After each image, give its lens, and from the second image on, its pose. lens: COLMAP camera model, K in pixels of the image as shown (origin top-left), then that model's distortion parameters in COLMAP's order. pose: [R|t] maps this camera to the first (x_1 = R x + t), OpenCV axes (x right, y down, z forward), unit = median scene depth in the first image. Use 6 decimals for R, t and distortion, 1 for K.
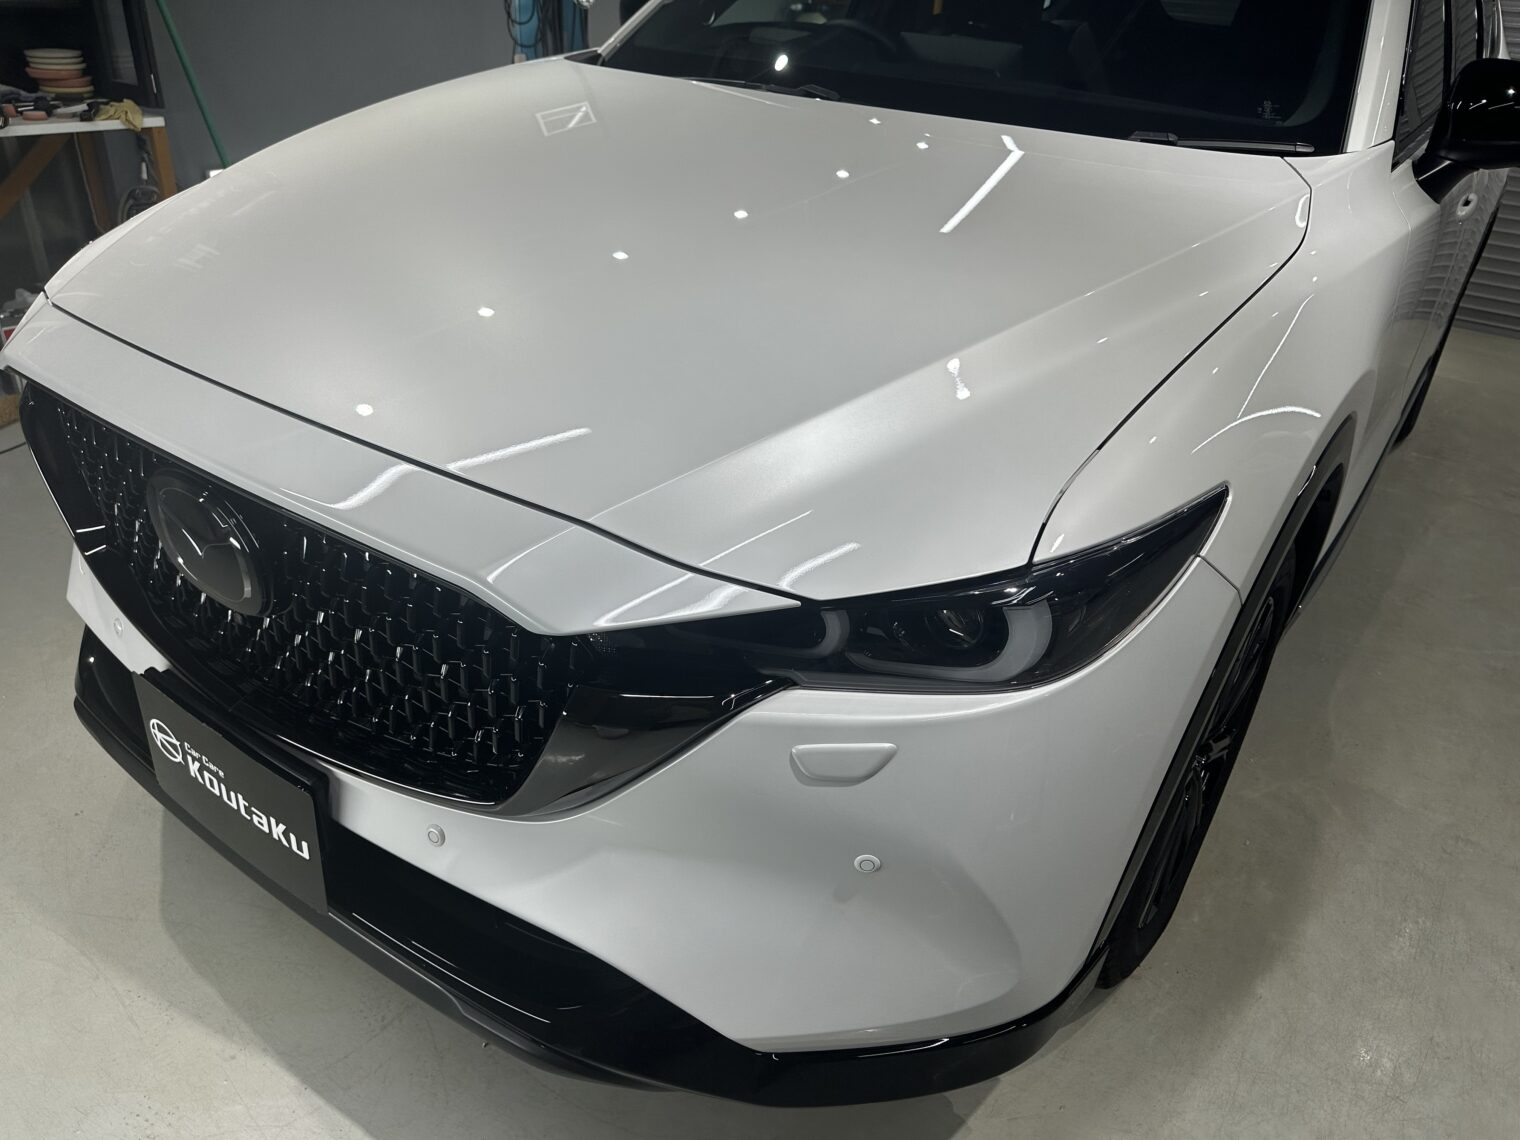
lens RADIAL K [[1063.9, 0, 762.3], [0, 1063.9, 570.4], [0, 0, 1]] dist [-0.005366, -0.005618]
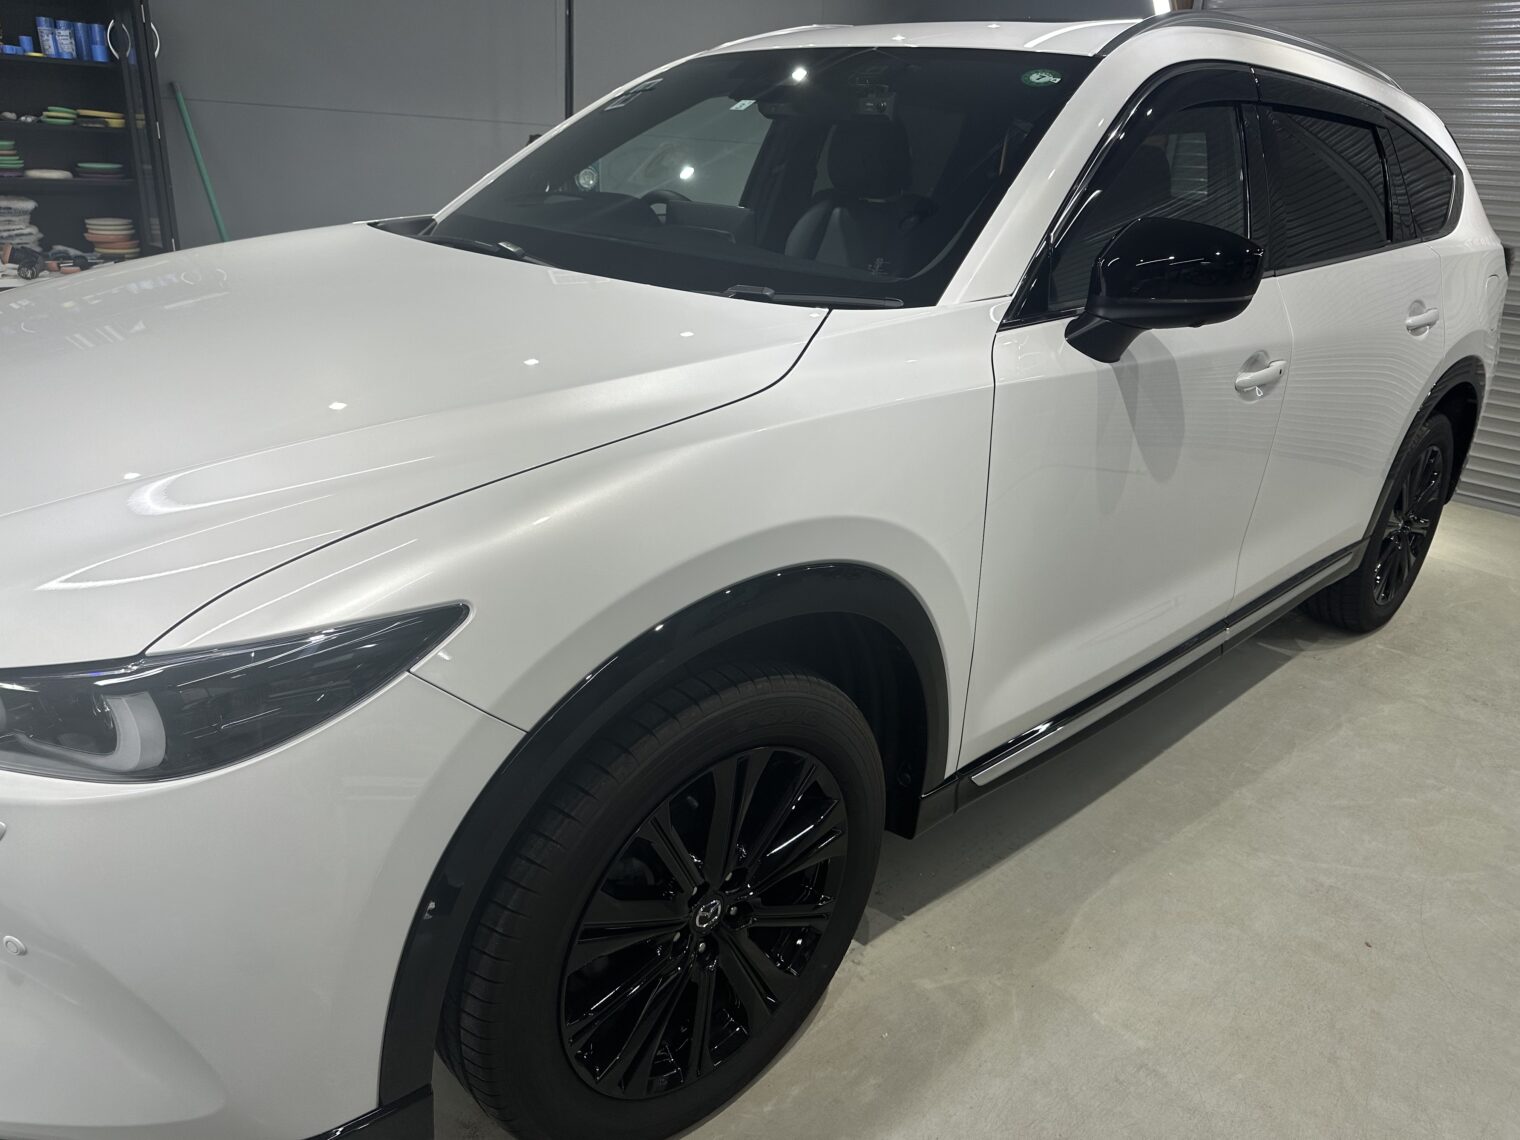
lens RADIAL K [[1063.9, 0, 762.7], [0, 1063.9, 571.2], [0, 0, 1]] dist [-0.005366, -0.005618]
pose [[0.981930, 0.062732, -0.178546, 0.448417], [-0.088621, 0.986045, -0.140934, 0.002311], [0.167214, 0.154210, 0.973786, 0.034462]]
